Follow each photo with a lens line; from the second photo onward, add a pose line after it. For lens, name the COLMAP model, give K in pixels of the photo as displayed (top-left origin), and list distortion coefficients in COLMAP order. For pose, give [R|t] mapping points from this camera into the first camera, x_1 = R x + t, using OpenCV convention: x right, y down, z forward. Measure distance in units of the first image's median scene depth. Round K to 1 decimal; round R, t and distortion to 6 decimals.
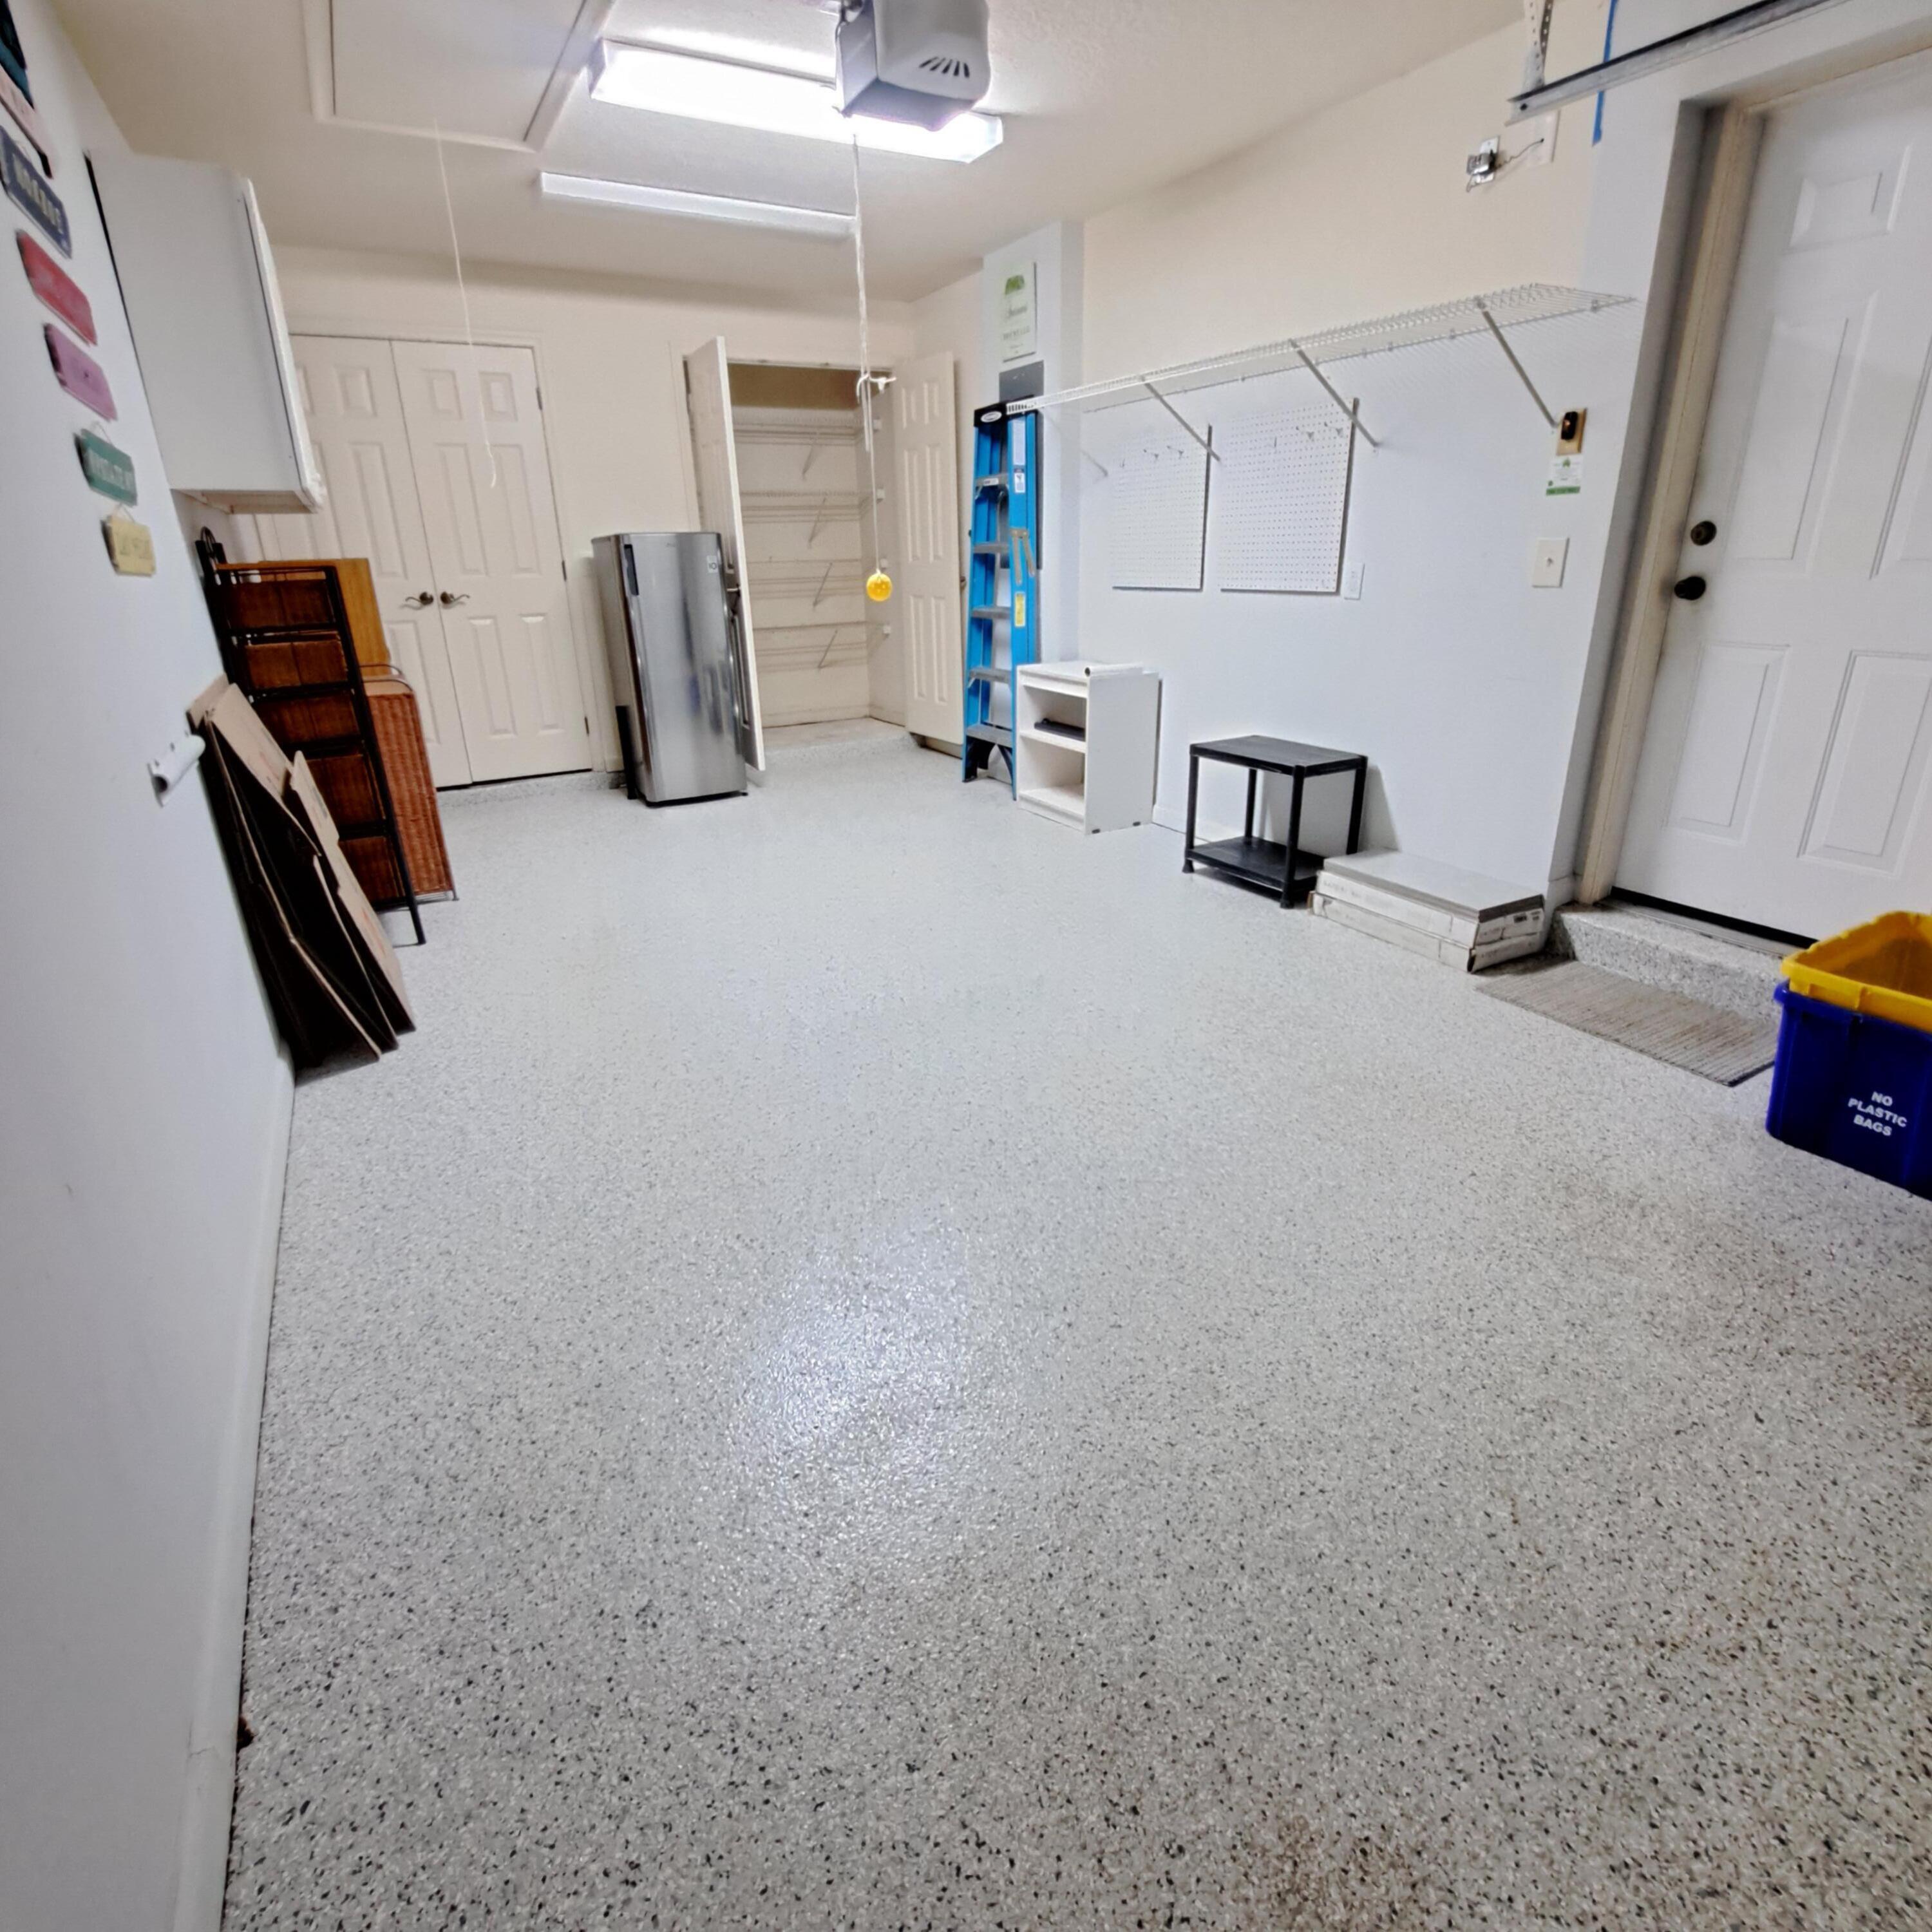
lens RADIAL K [[1043.6, 0, 970.2], [0, 1043.6, 959.5], [0, 0, 1]] dist [-0.006167, -0.001162]
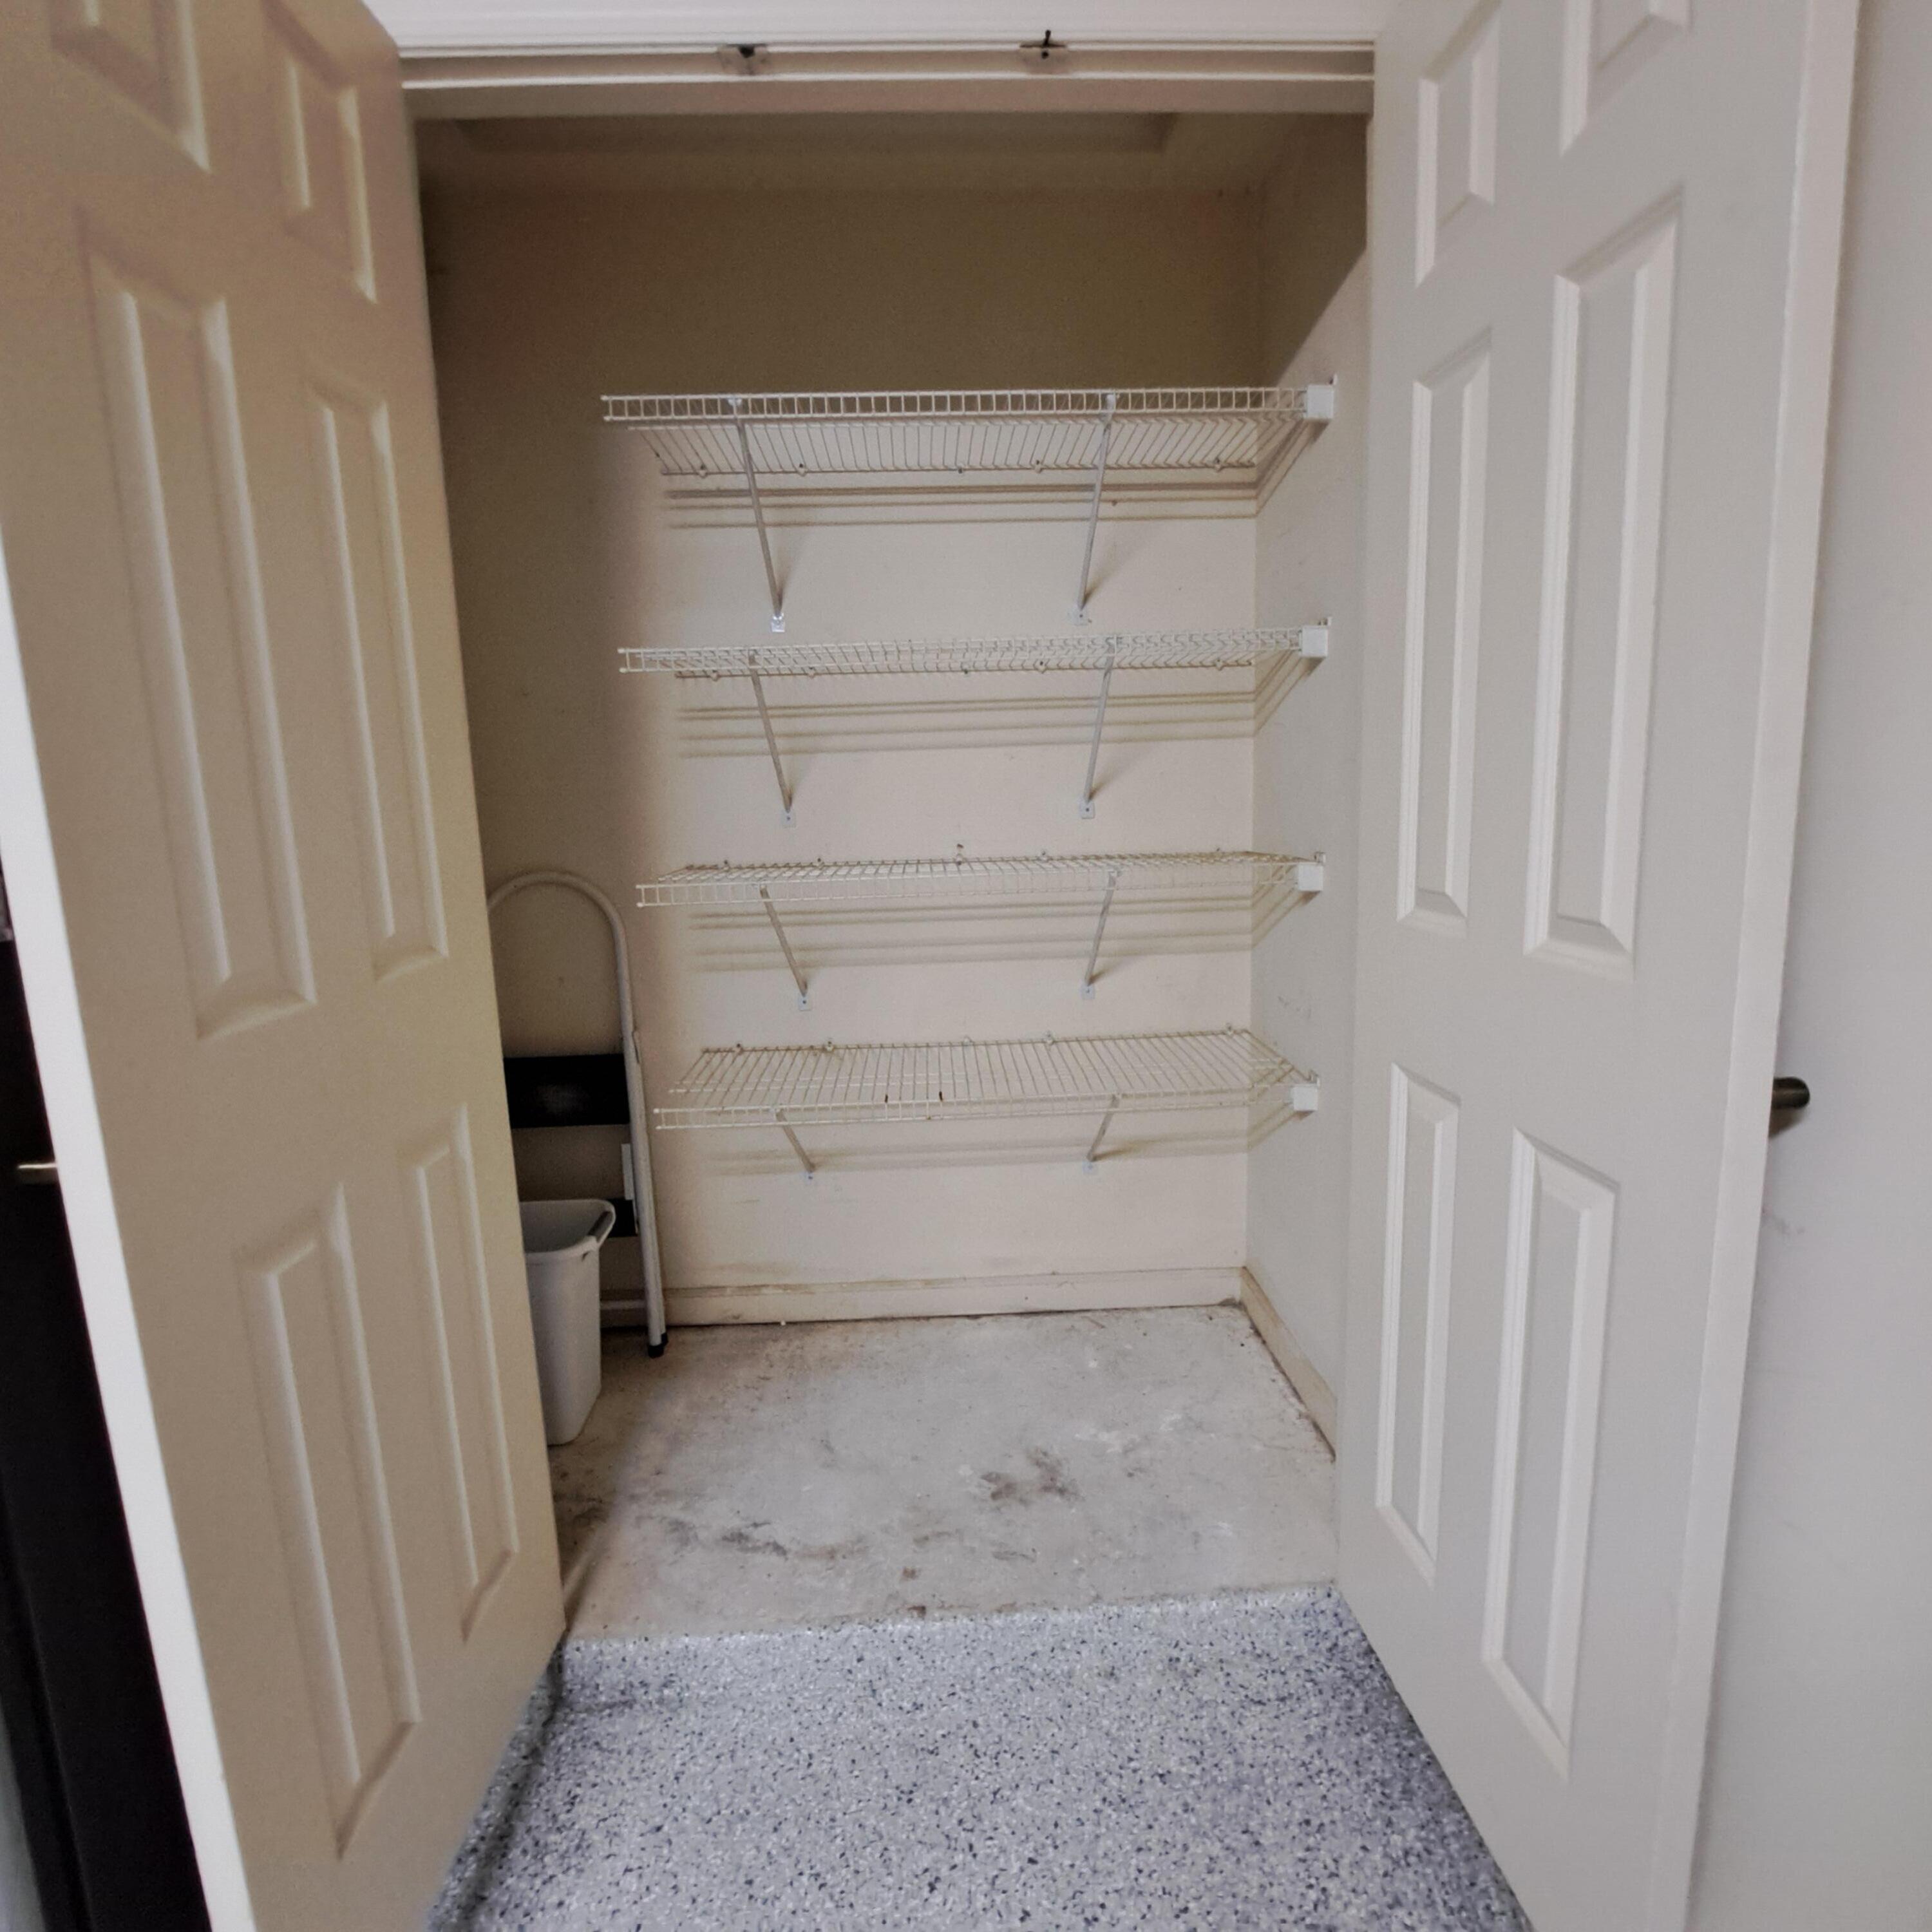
lens RADIAL K [[1043.6, 0, 965.8], [0, 1043.6, 965.9], [0, 0, 1]] dist [-0.006167, -0.001162]
pose [[0.892556, 0.067510, -0.445855, -0.037722], [-0.152871, 0.975481, -0.158328, -0.289613], [0.424234, 0.209475, 0.880991, 0.699163]]
